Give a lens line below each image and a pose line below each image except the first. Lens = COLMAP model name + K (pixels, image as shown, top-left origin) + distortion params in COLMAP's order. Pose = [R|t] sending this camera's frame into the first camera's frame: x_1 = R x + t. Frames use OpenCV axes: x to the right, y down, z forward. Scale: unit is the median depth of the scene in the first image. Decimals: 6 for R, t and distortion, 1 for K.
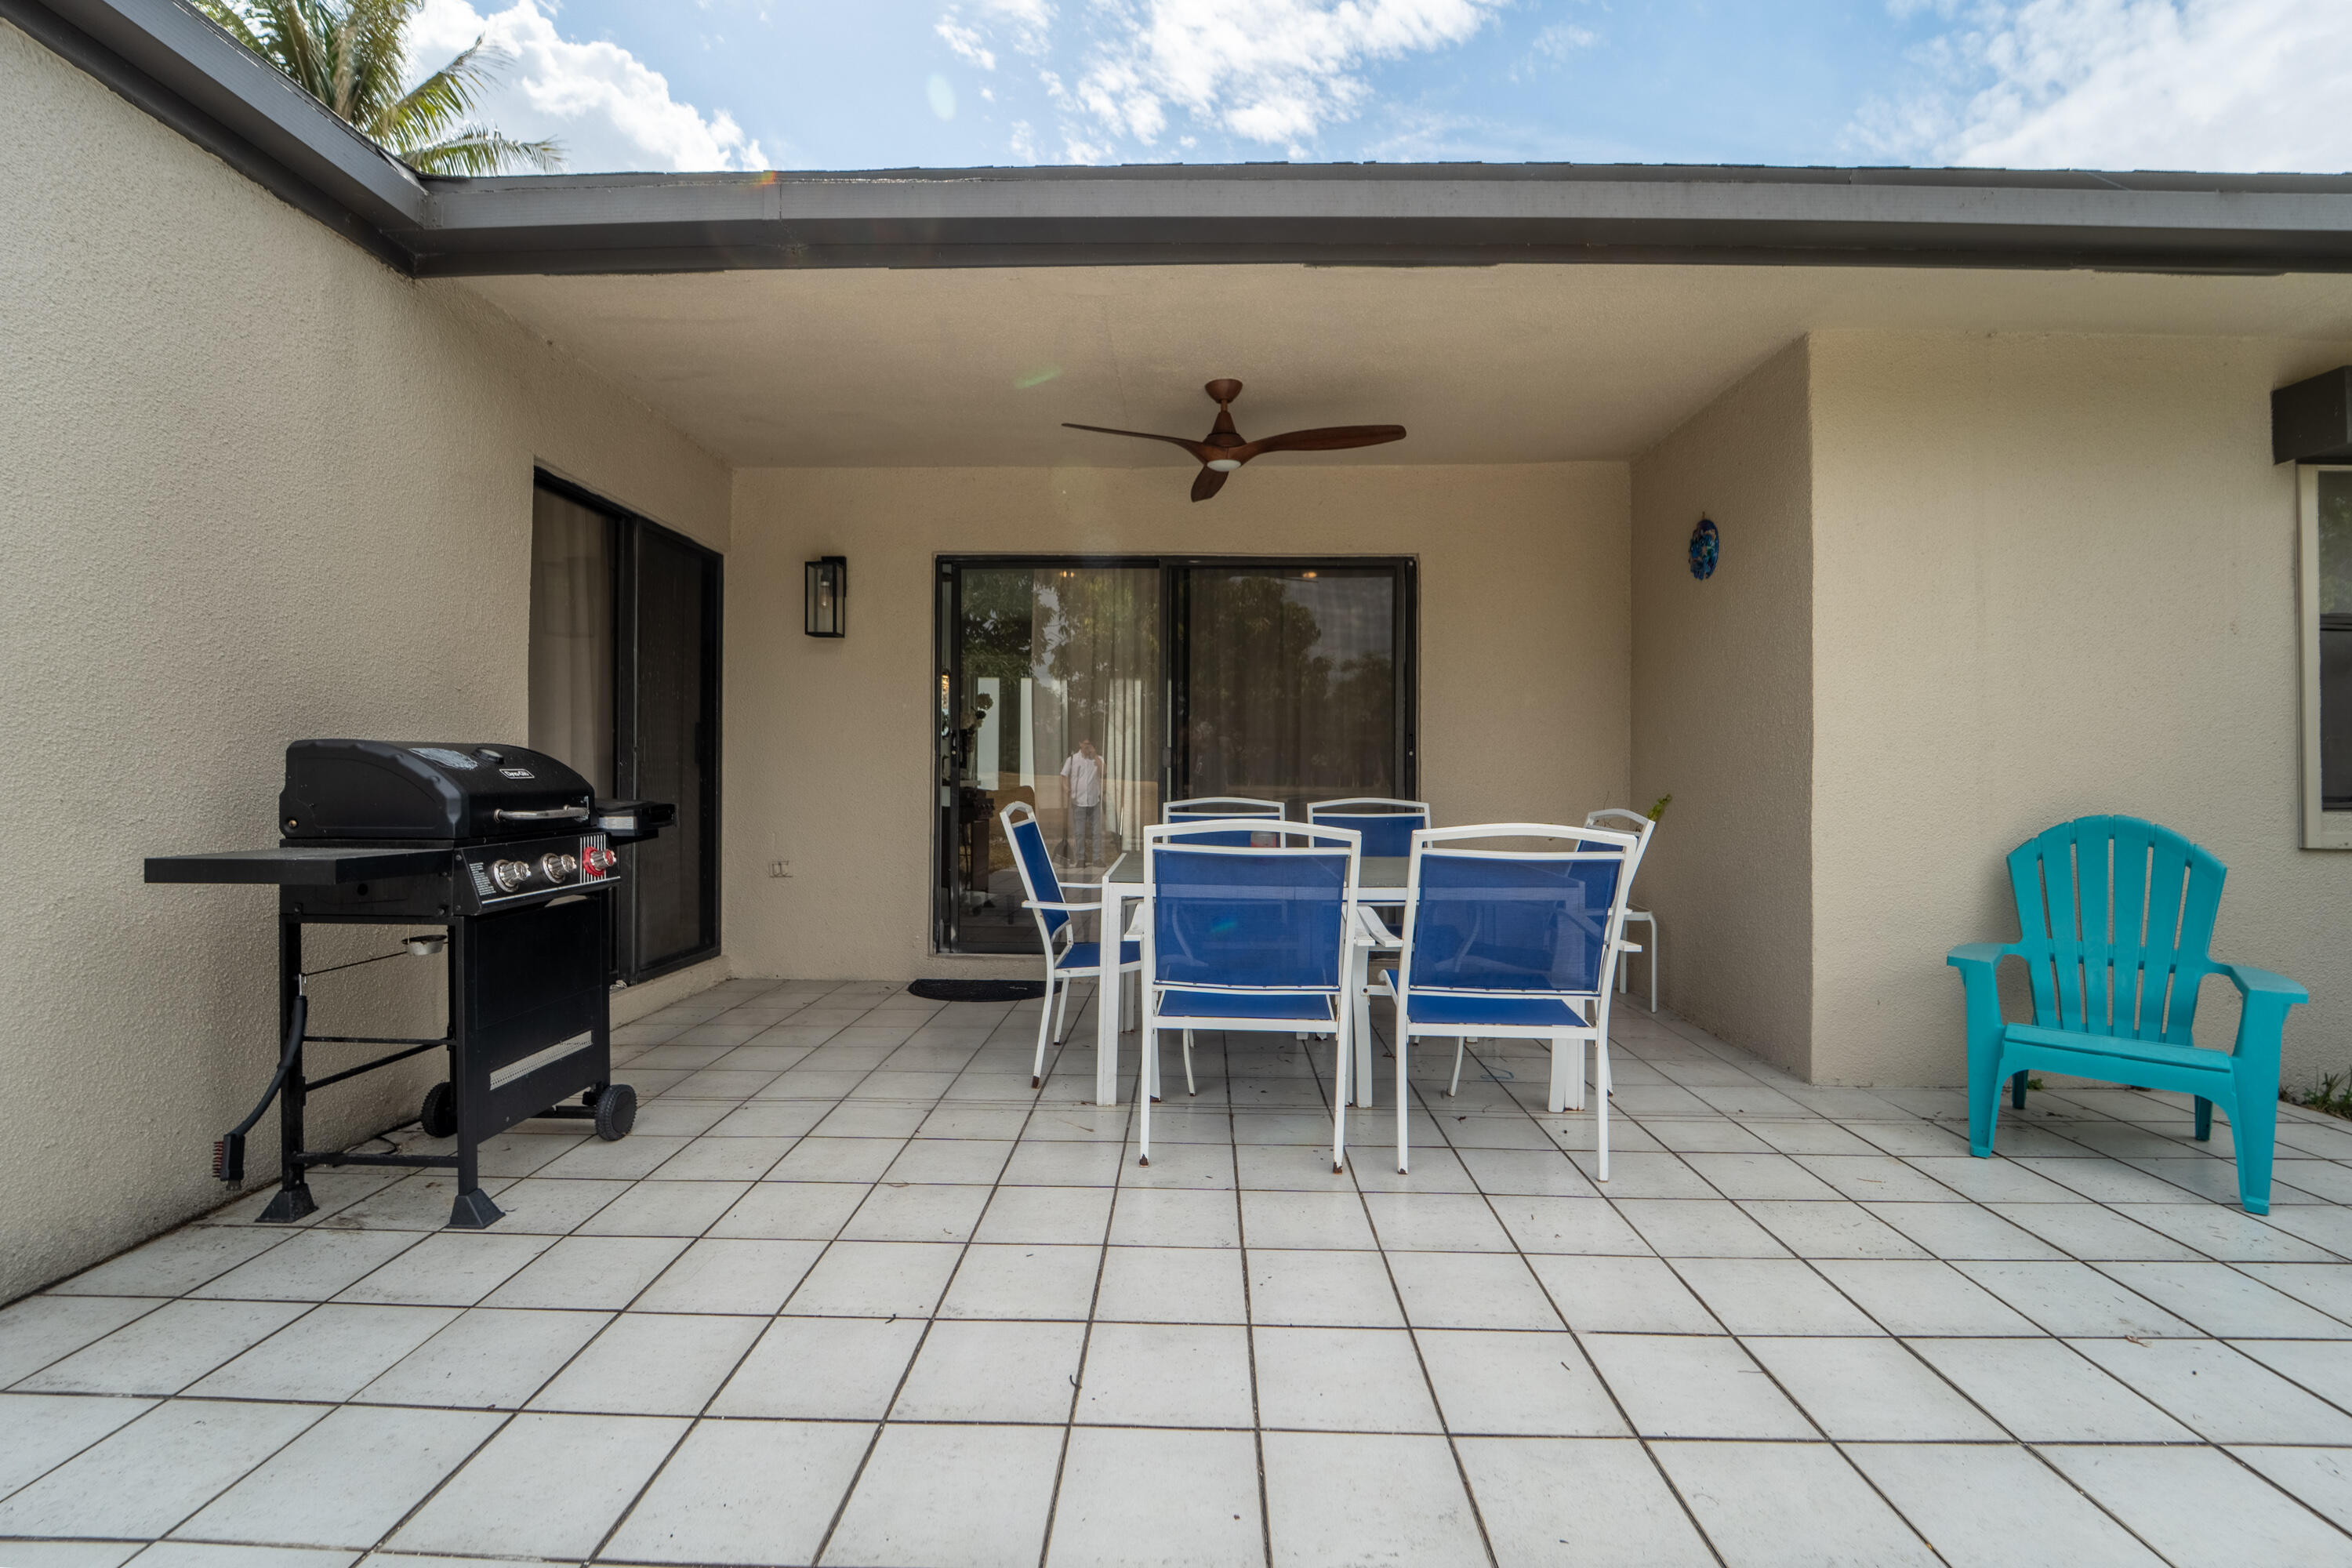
lens RADIAL K [[1000.6, 0, 1174.2], [0, 1000.6, 780.4], [0, 0, 1]] dist [-0.019697, -0.000232]
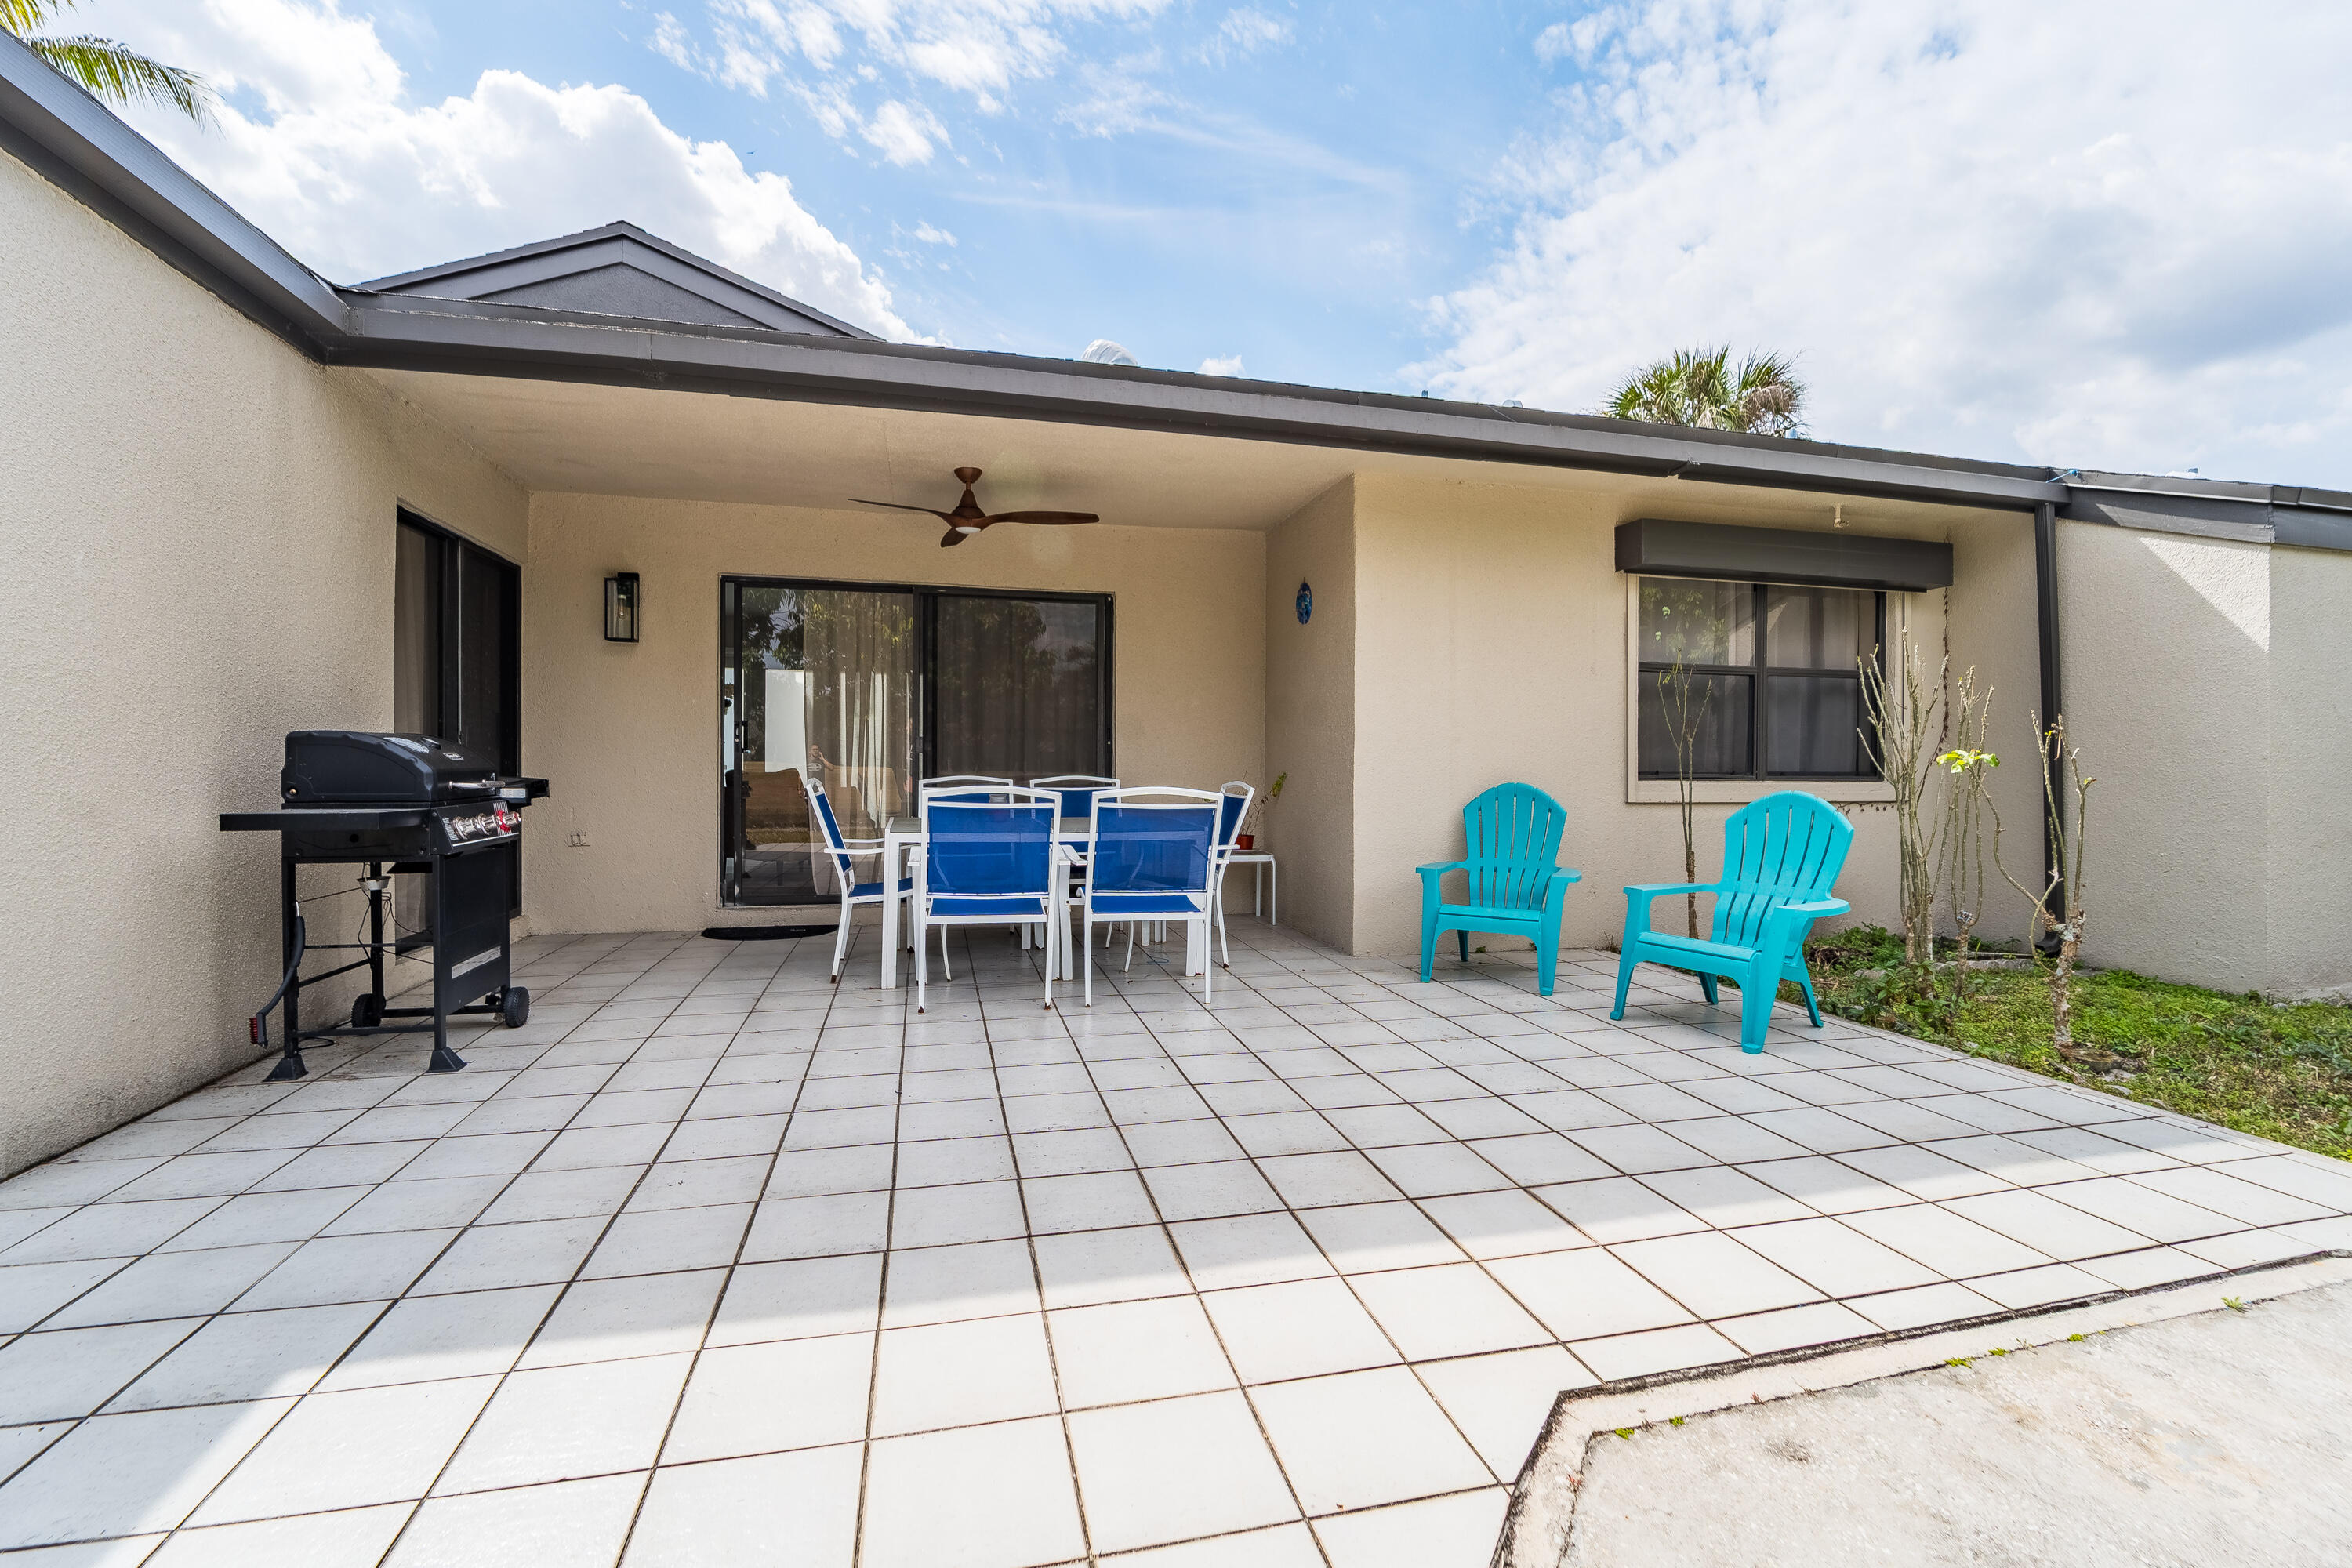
lens RADIAL K [[1007.6, 0, 1173.5], [0, 1007.6, 769.5], [0, 0, 1]] dist [-0.014839, -0.000472]
pose [[0.964269, -0.001664, 0.264920, -0.058260], [0.000831, 0.999994, 0.003254, 0.007089], [-0.264924, -0.002918, 0.964265, -0.521072]]
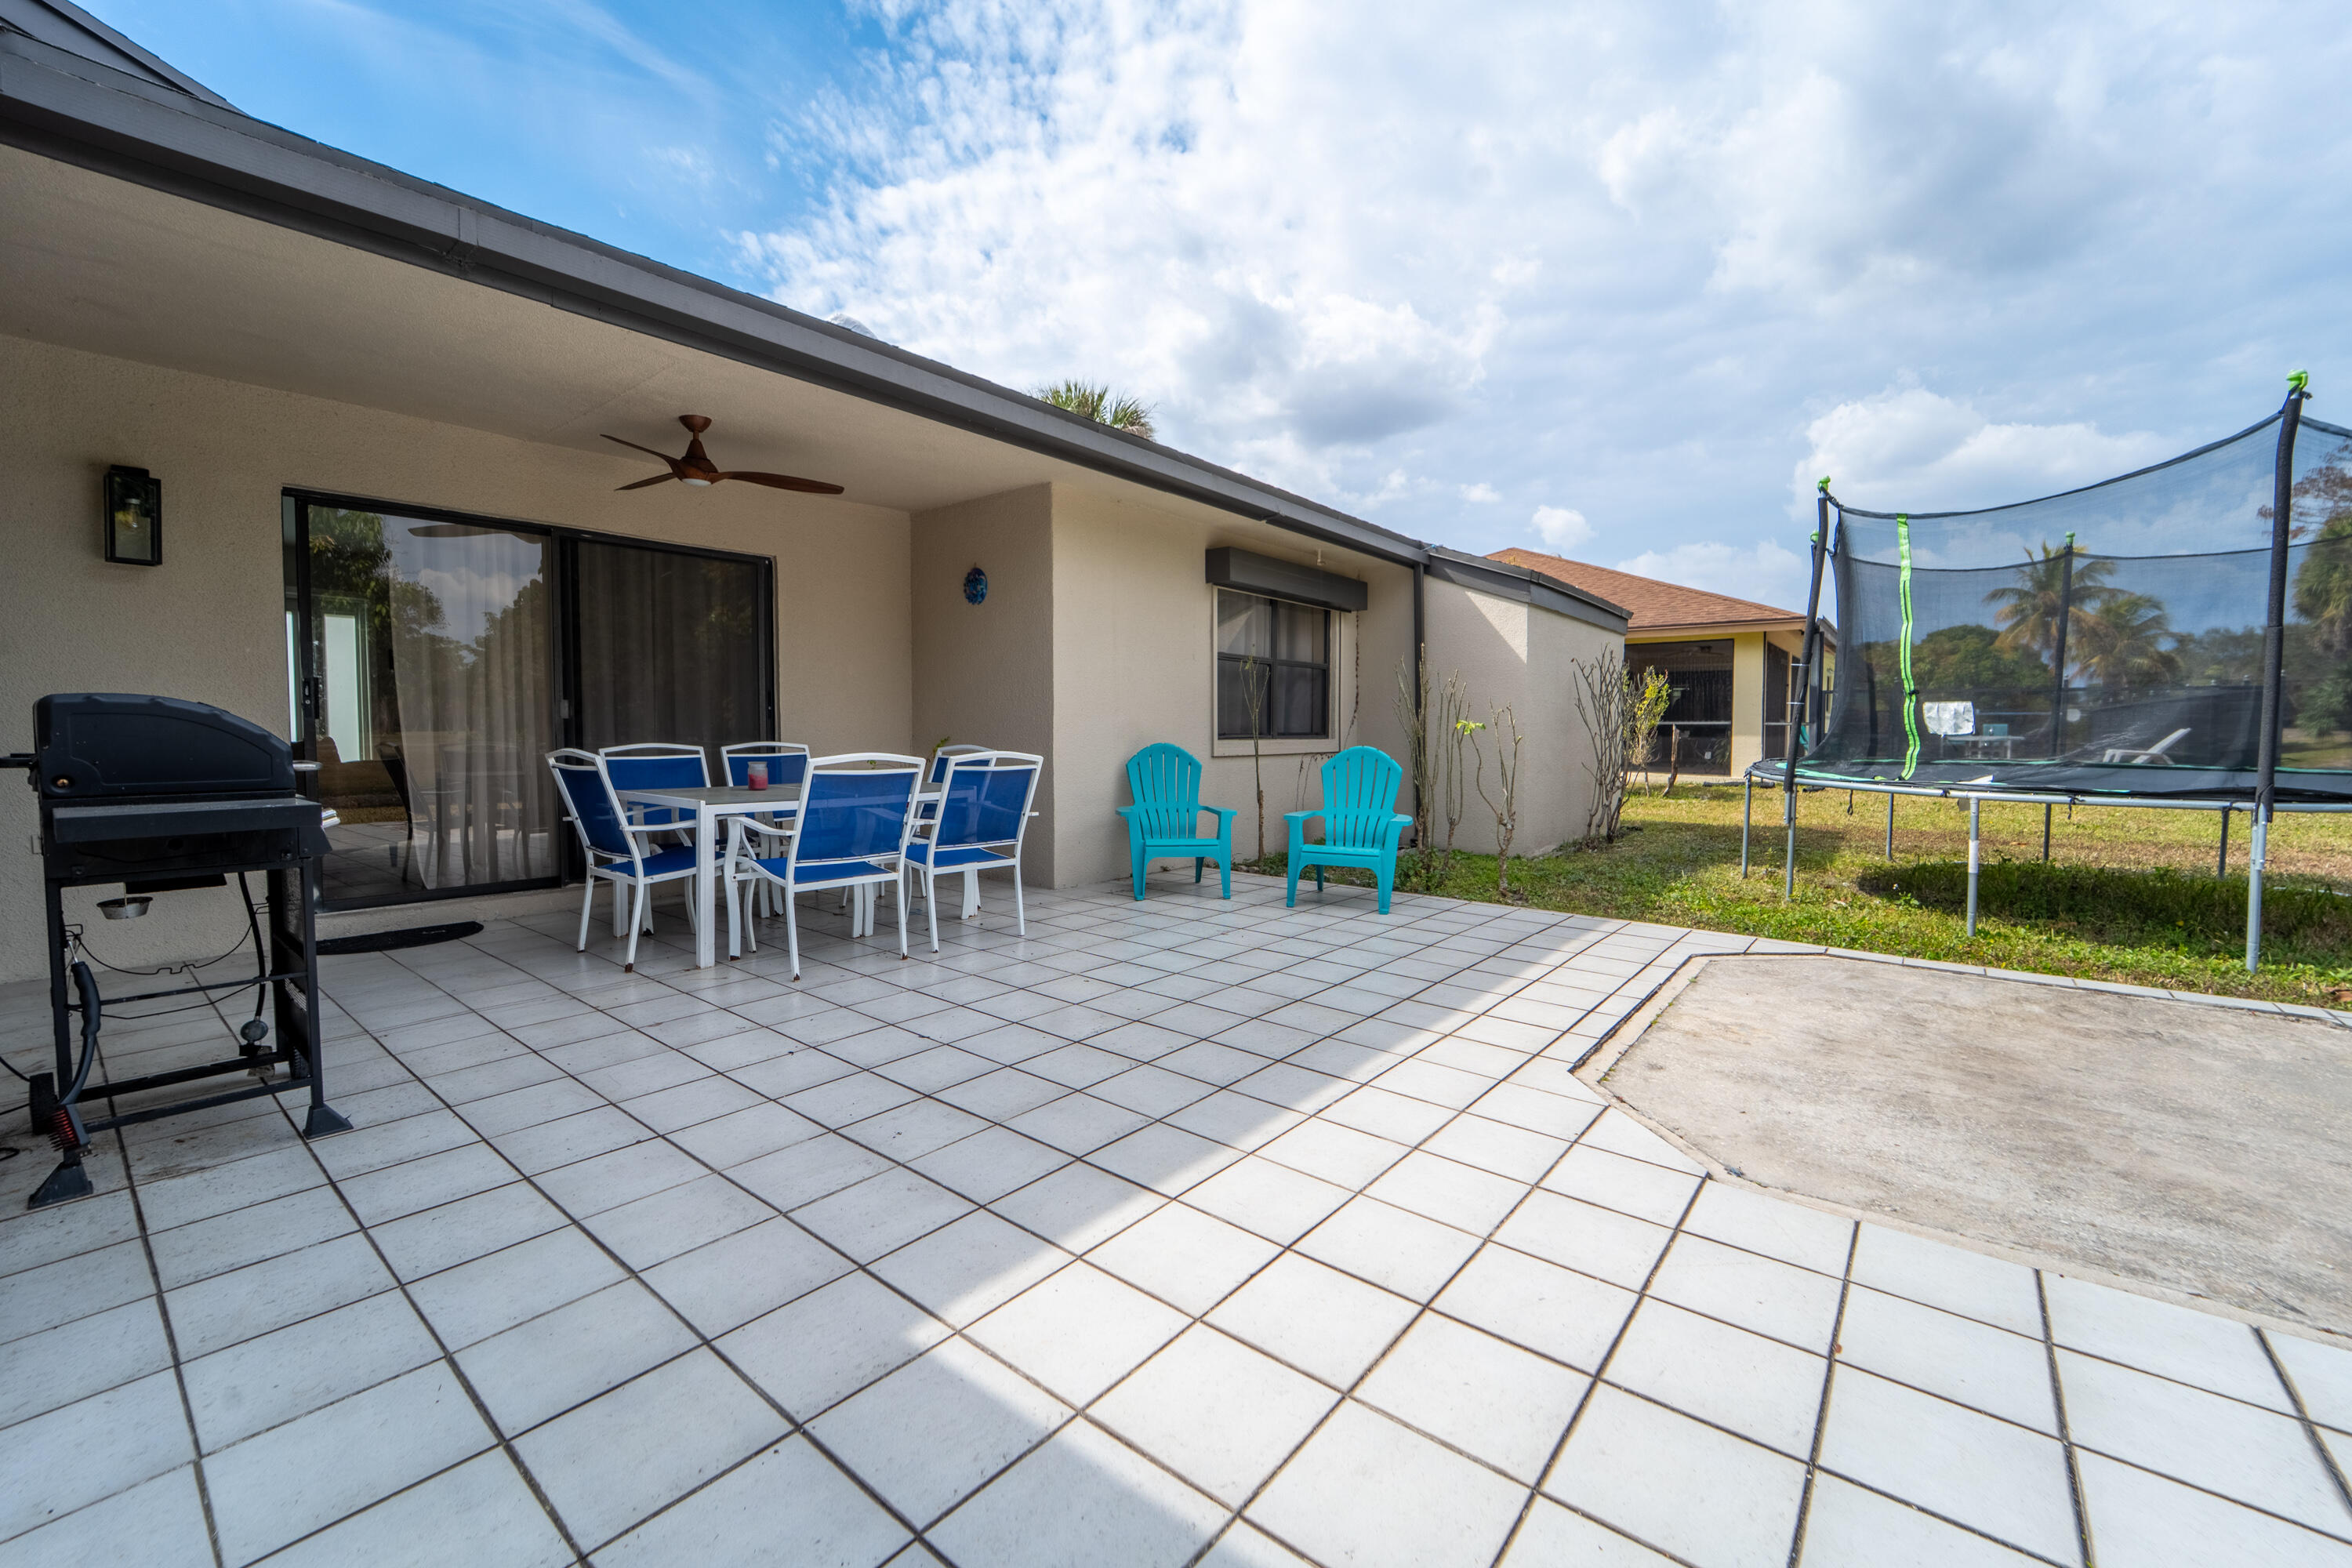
lens RADIAL K [[949.5, 0, 1174.3], [0, 949.5, 762.9], [0, 0, 1]] dist [-0.017931, -0.000058]
pose [[0.607033, -0.034049, 0.793947, -0.731343], [0.003616, 0.999190, 0.040086, -0.004709], [-0.794668, -0.021463, 0.606665, -0.300095]]
